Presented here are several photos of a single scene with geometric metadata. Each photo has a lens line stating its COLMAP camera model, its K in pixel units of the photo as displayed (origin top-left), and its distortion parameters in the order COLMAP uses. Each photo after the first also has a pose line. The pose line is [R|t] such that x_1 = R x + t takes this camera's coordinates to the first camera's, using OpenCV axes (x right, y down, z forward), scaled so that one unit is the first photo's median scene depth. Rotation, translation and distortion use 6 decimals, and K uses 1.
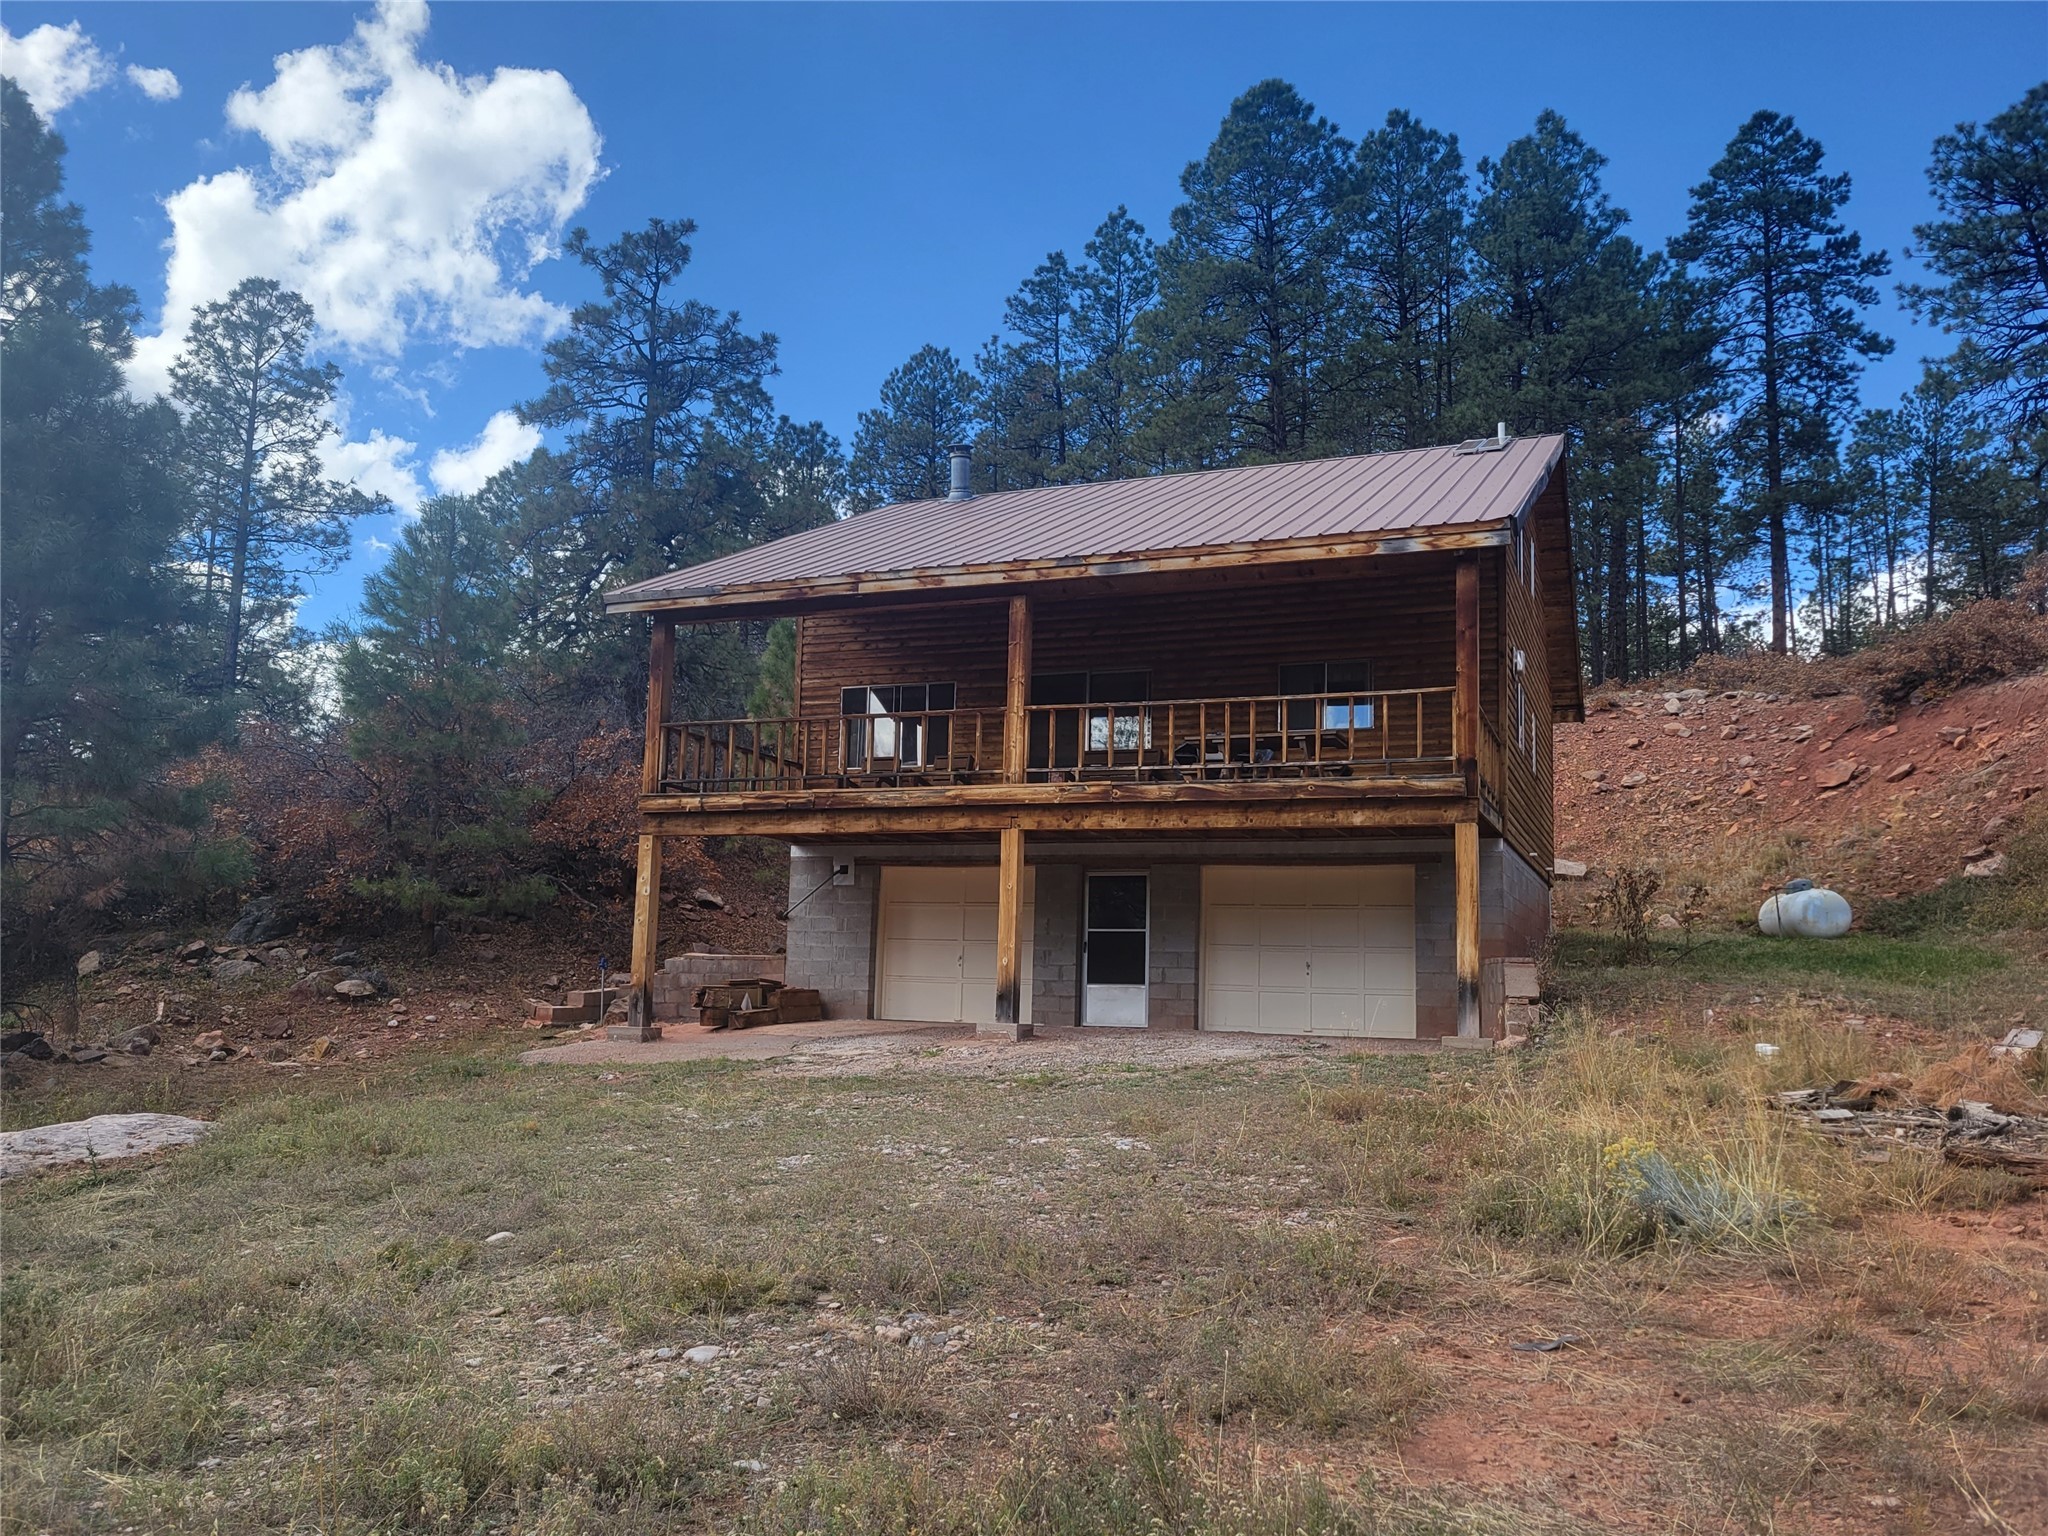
lens RADIAL K [[1594.2, 0, 1044.9], [0, 1594.2, 778.2], [0, 0, 1]] dist [0.059833, -0.003642]
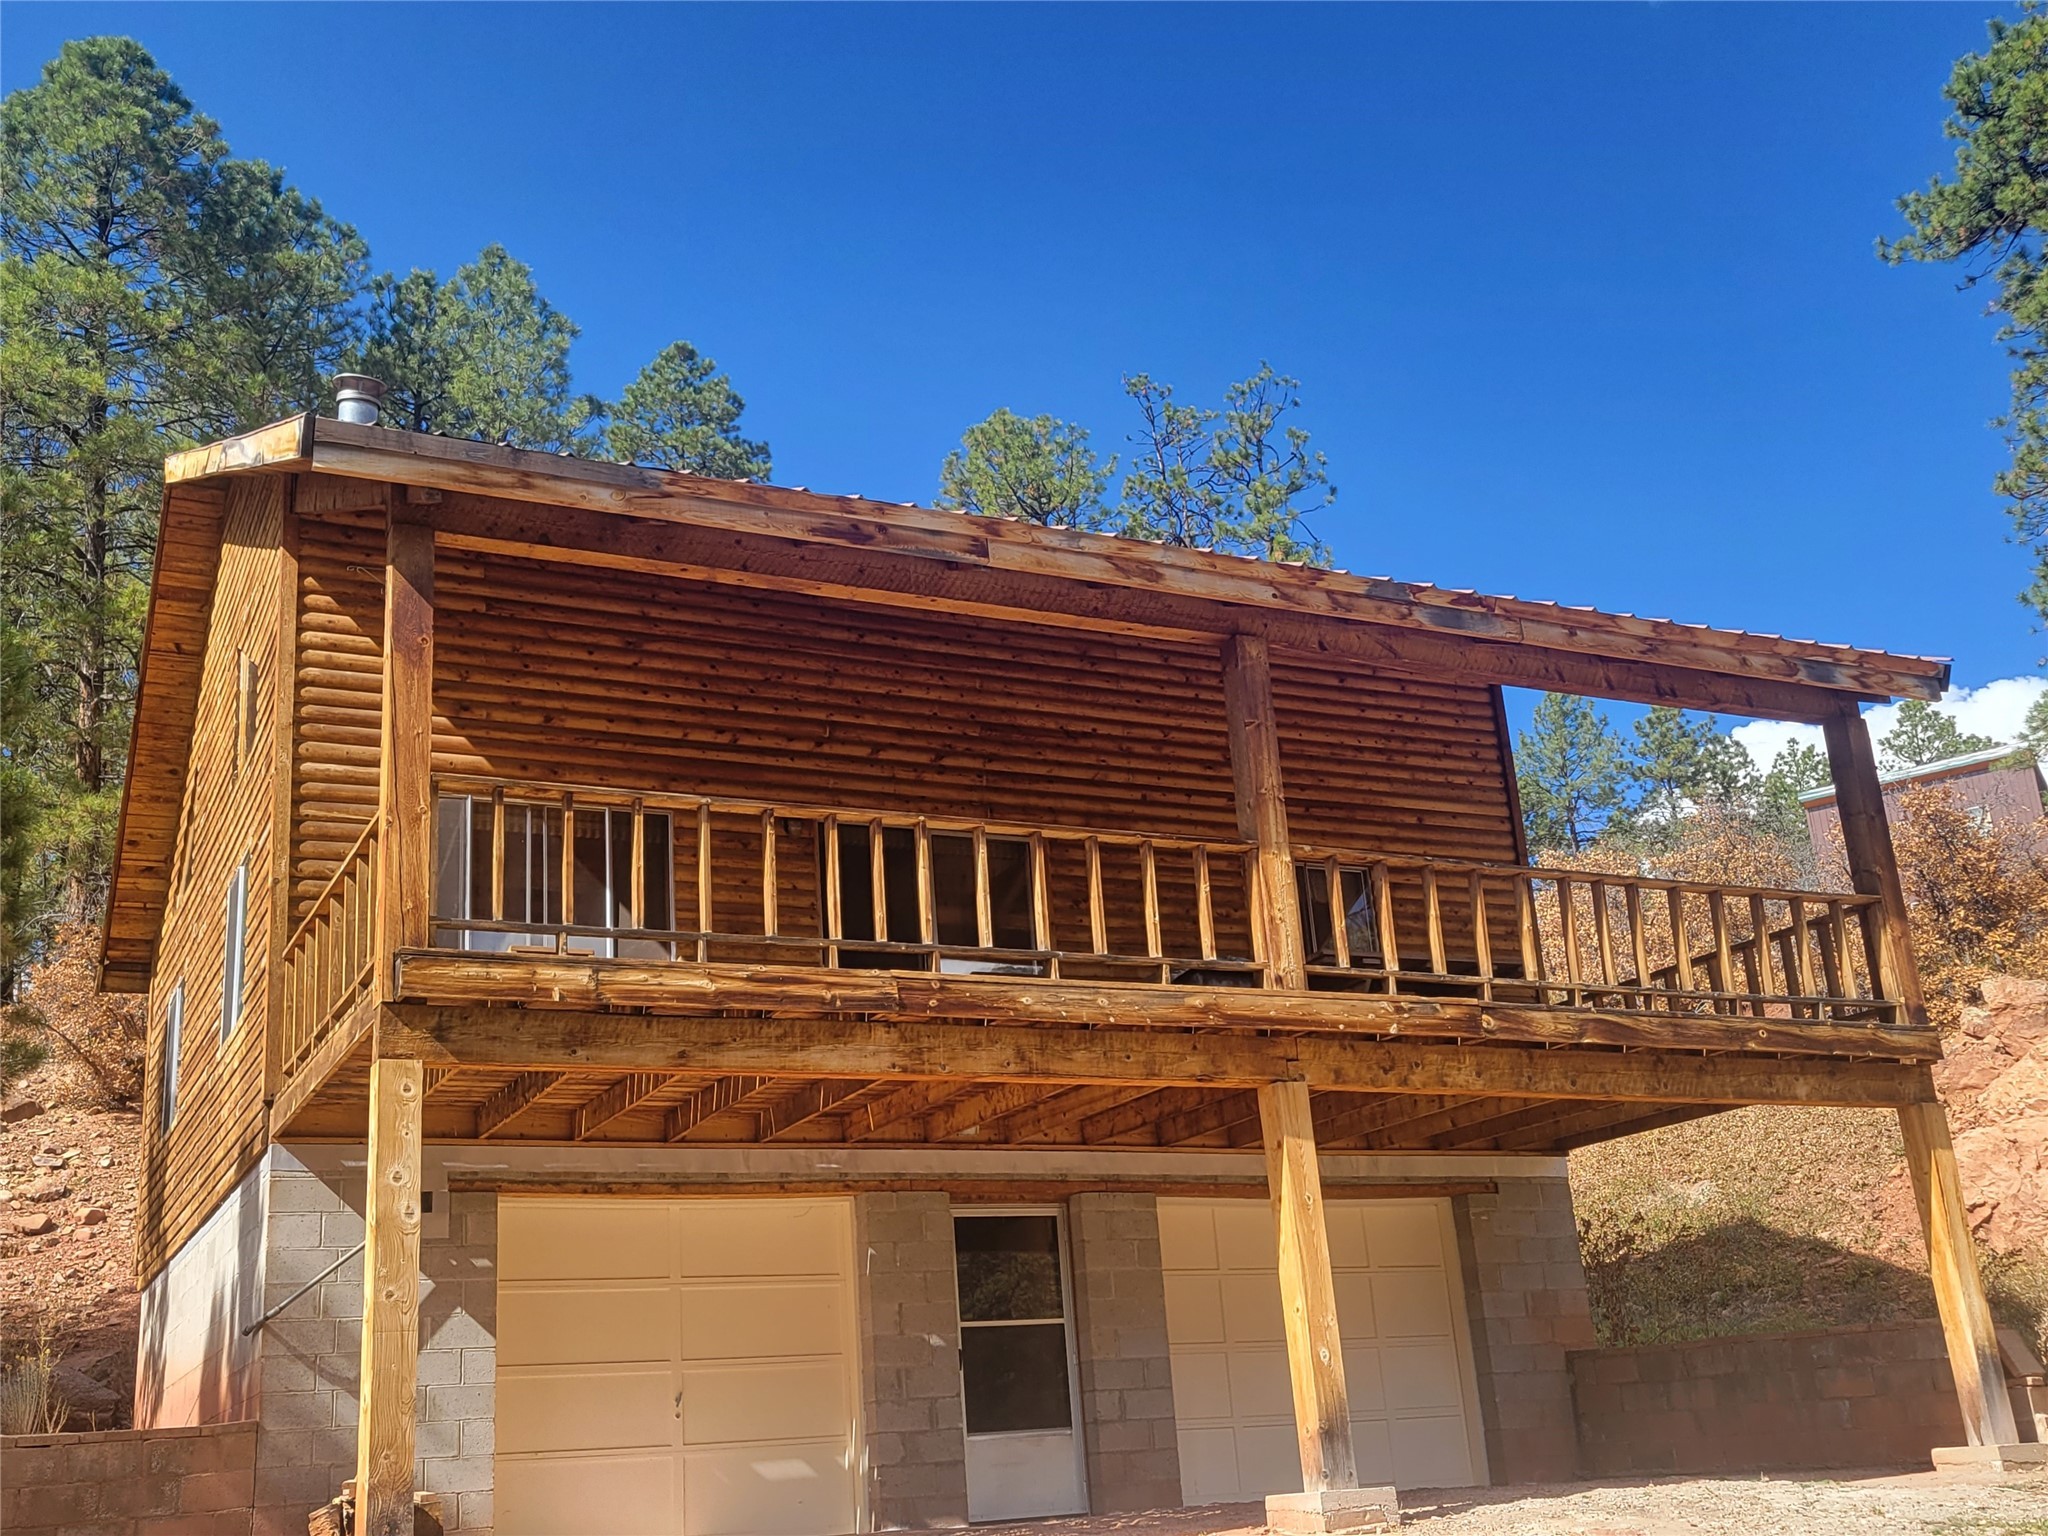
lens RADIAL K [[2133.6, 0, 1024.0], [0, 2133.6, 768.0], [0, 0, 1]] dist [0.056662, -0.011718]
pose [[0.663814, 0.172603, 0.727708, -0.456861], [-0.018634, 0.976520, -0.214620, 0.063849], [-0.747665, 0.128908, 0.651444, 0.484412]]
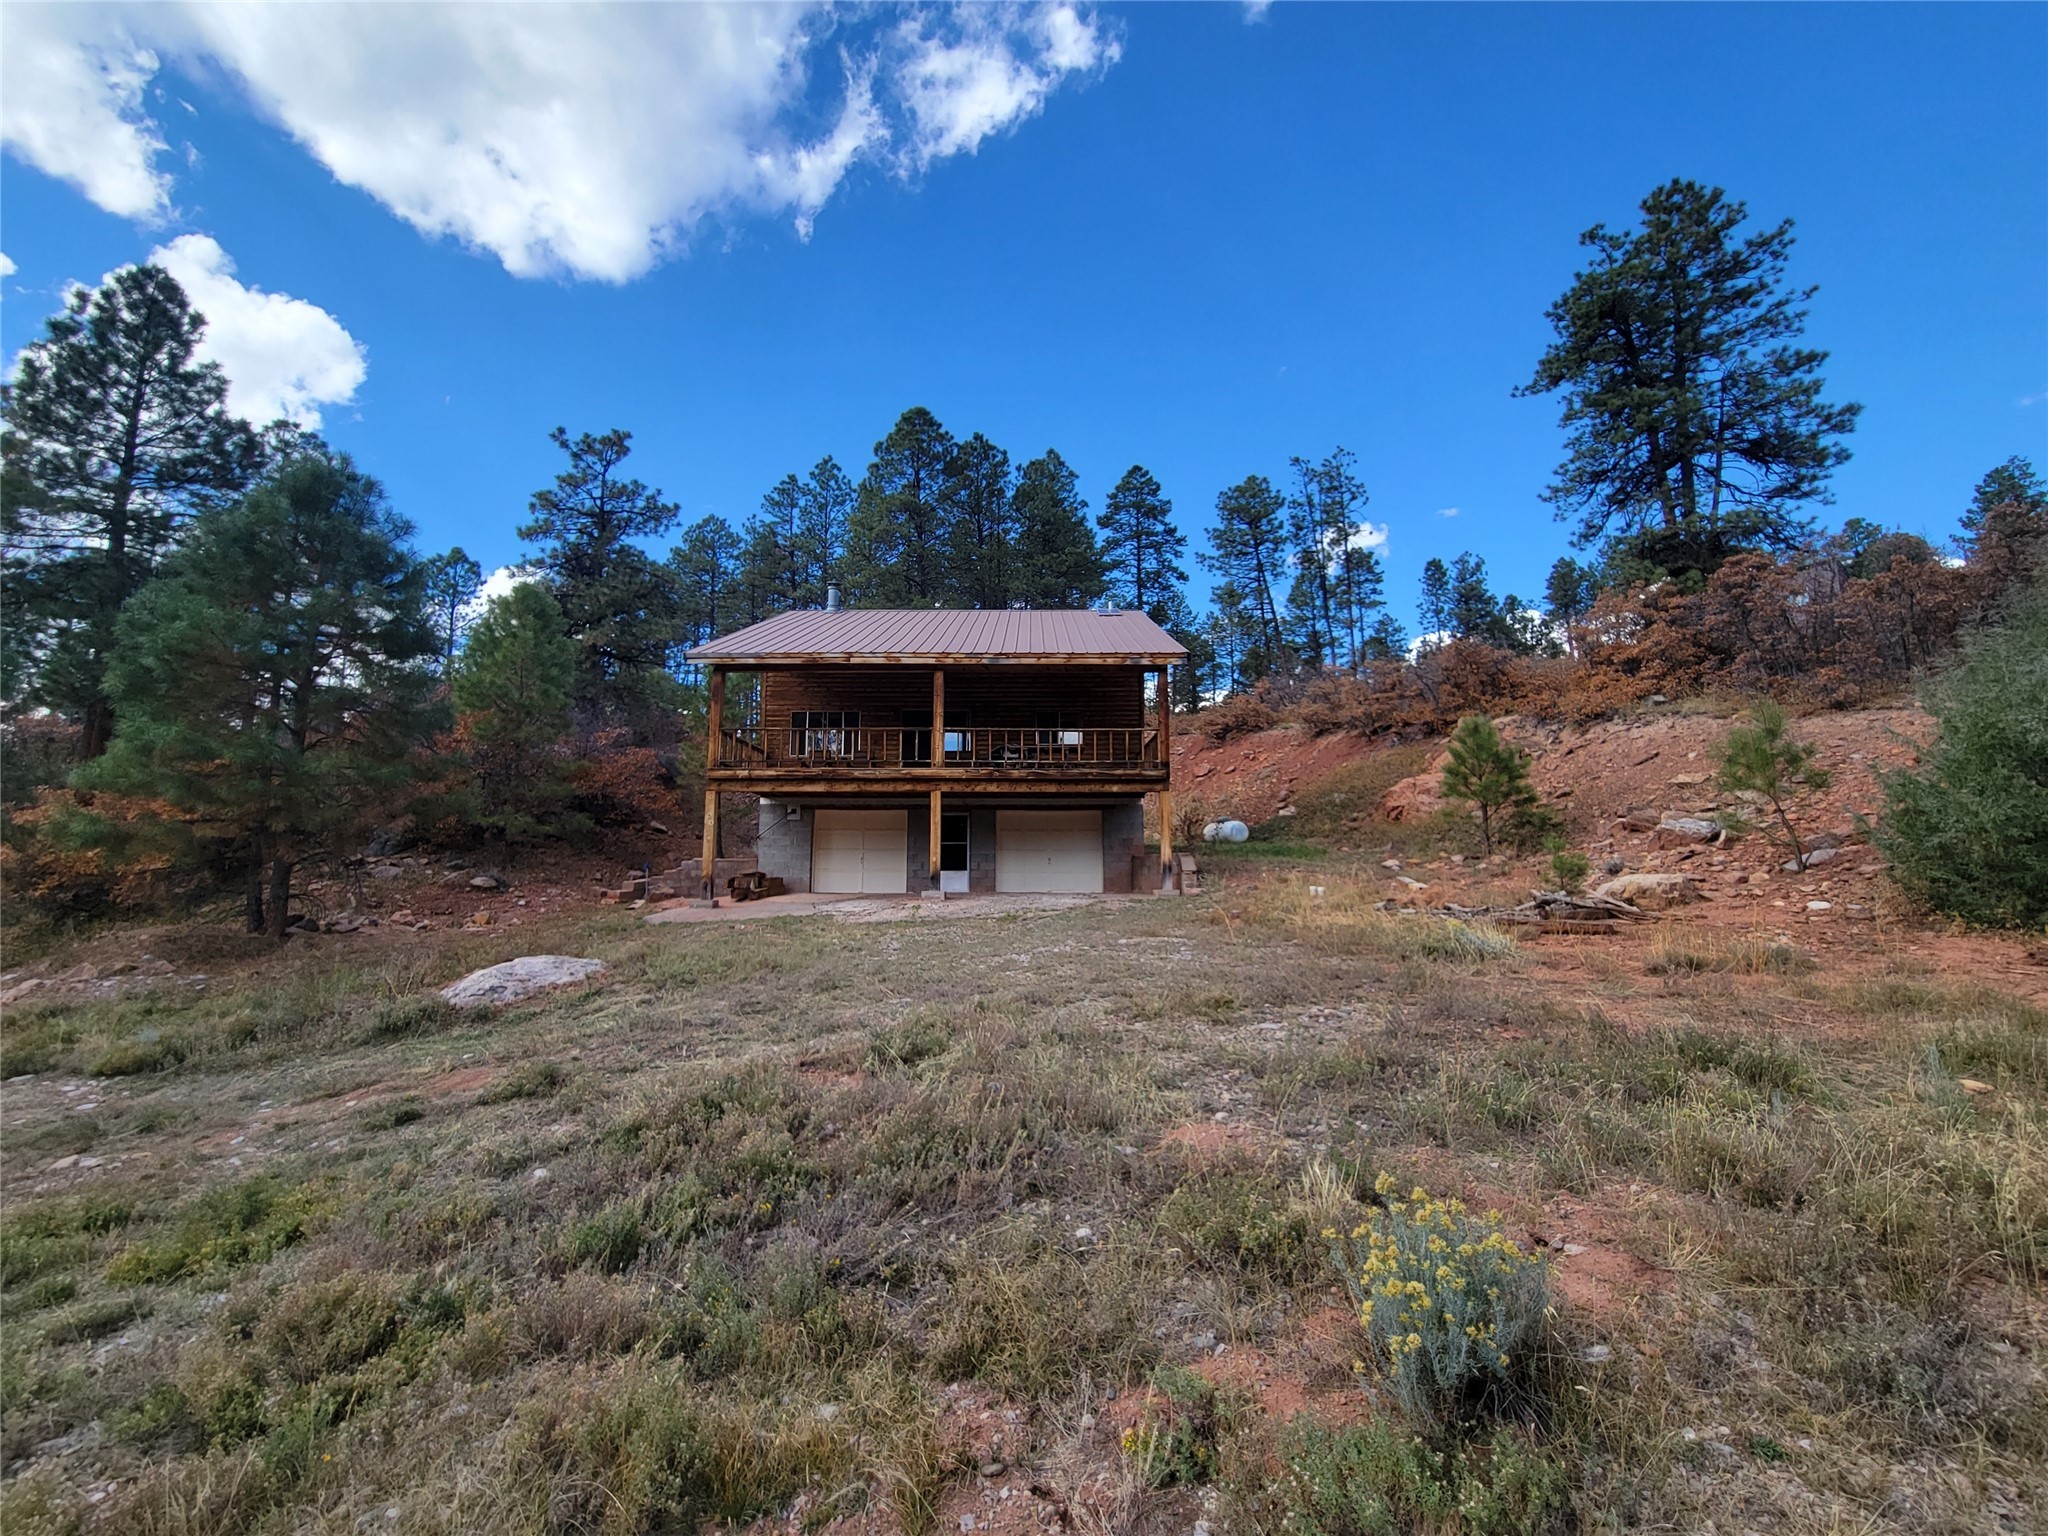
lens RADIAL K [[844.1, 0, 1037.4], [0, 844.1, 756.8], [0, 0, 1]] dist [-0.001460, -0.000077]
pose [[0.926471, 0.028735, 0.375267, -0.230362], [-0.025655, 0.999584, -0.013203, 0.000715], [-0.375490, 0.002605, 0.926823, 0.005199]]
